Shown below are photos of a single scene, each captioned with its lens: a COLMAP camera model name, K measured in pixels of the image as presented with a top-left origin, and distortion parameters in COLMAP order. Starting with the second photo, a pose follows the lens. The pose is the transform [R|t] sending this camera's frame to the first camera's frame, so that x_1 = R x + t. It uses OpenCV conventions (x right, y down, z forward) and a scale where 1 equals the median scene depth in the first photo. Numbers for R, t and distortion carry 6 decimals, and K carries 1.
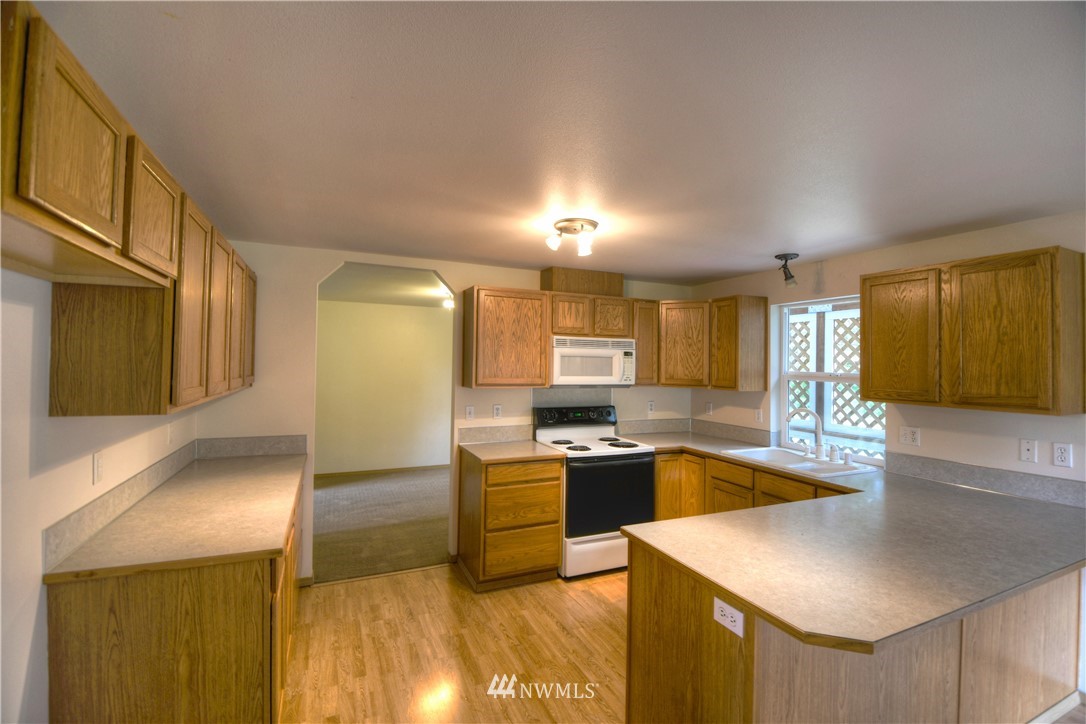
lens RADIAL K [[479.0, 0, 547.8], [0, 479.0, 358.6], [0, 0, 1]] dist [-0.003497, -0.014514]
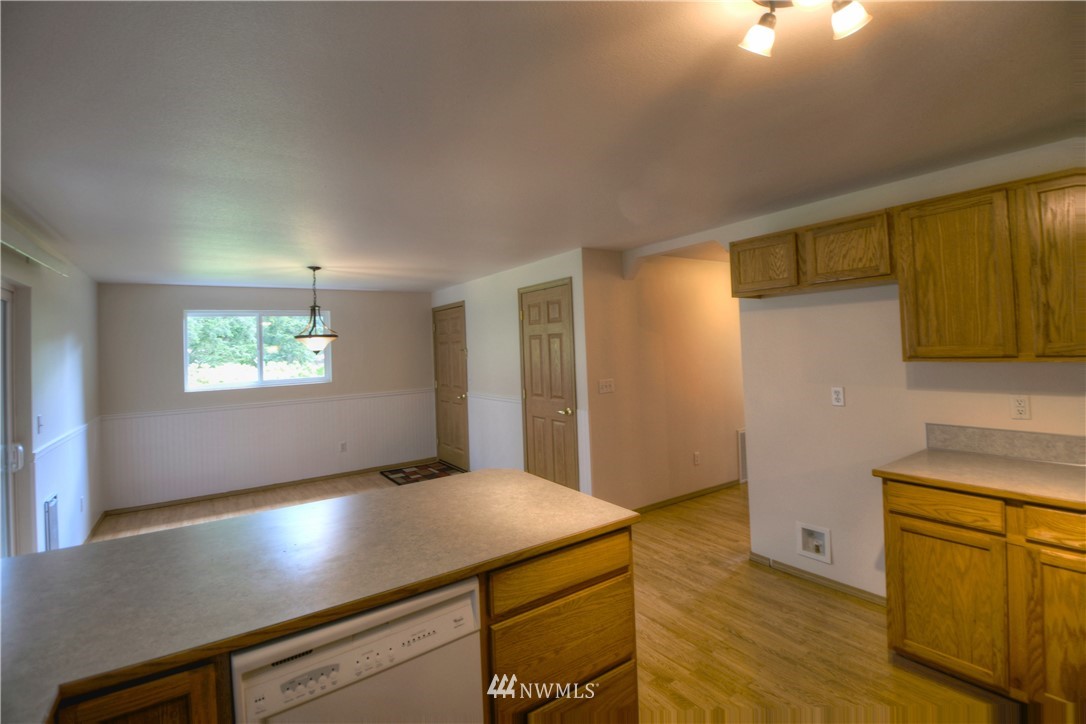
lens RADIAL K [[493.9, 0, 538.6], [0, 493.9, 335.9], [0, 0, 1]] dist [0.000070, -0.016306]
pose [[-0.984463, 0.016802, -0.174788, 0.249174], [0.022603, 0.999256, -0.031256, 0.023509], [0.174132, -0.034721, -0.984110, 0.954514]]
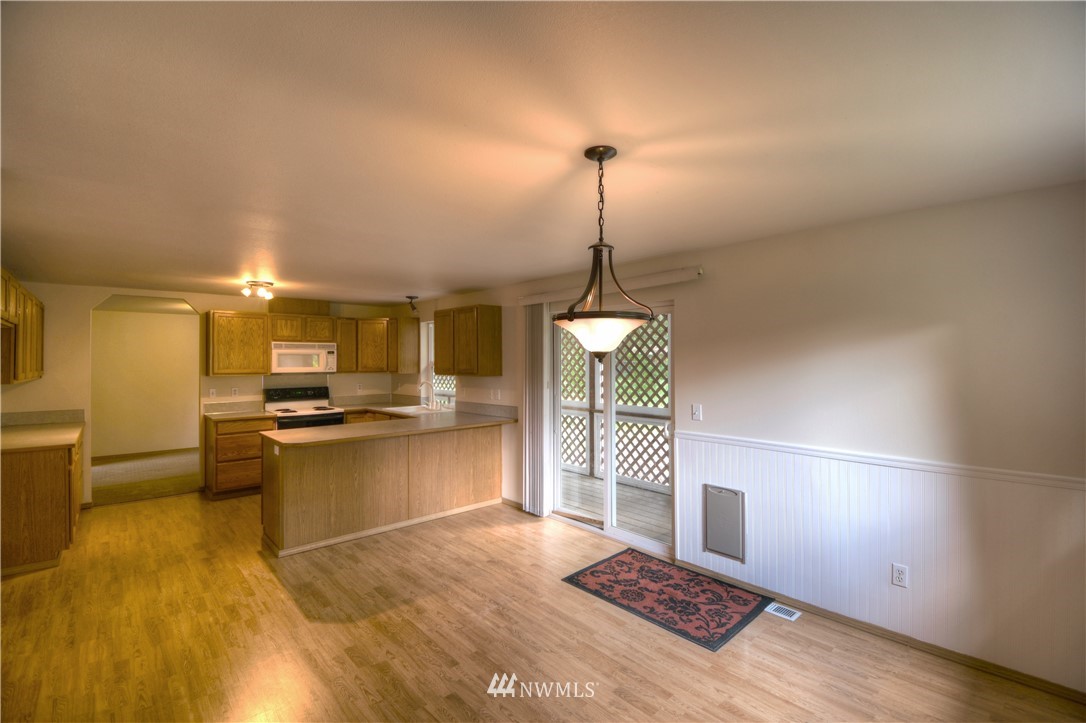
lens RADIAL K [[480.5, 0, 547.1], [0, 480.5, 355.9], [0, 0, 1]] dist [0.001499, -0.013002]
pose [[0.945483, -0.017849, 0.325182, 0.357514], [0.017442, 0.999839, 0.004166, 0.007909], [-0.325204, 0.001733, 0.945642, -0.796757]]
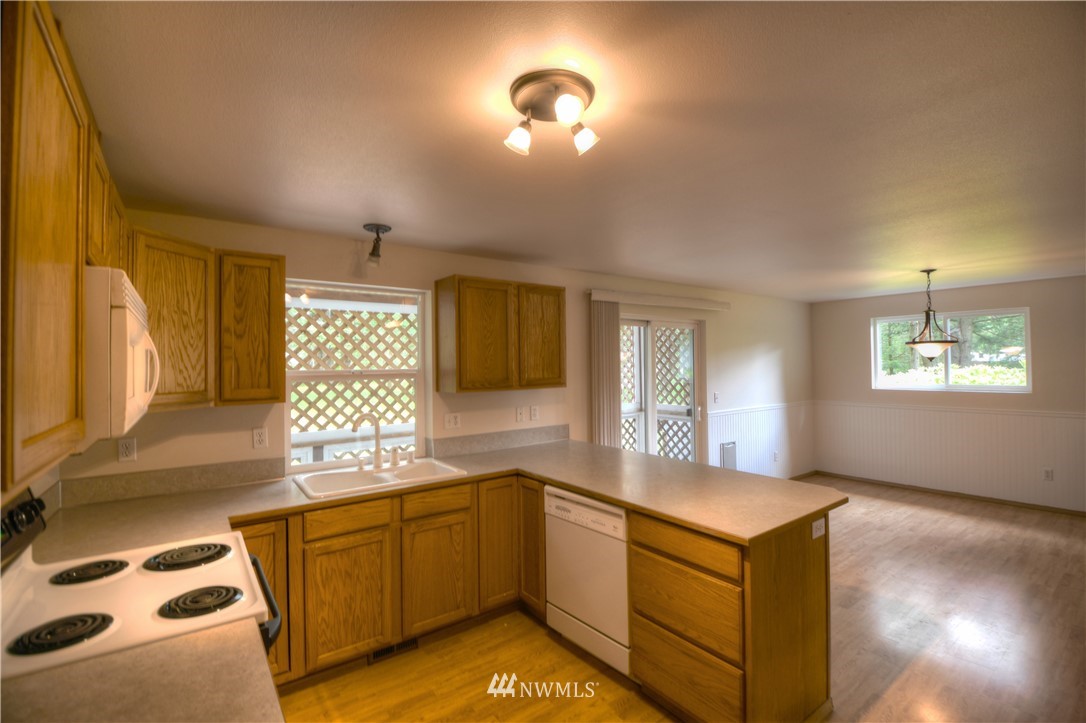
lens RADIAL K [[479.0, 0, 547.8], [0, 479.0, 358.1], [0, 0, 1]] dist [-0.003497, -0.014514]
pose [[-0.224318, -0.002814, 0.974512, -0.320786], [0.002314, 0.999991, 0.003421, 0.005360], [-0.974513, 0.003022, -0.224310, 0.794998]]
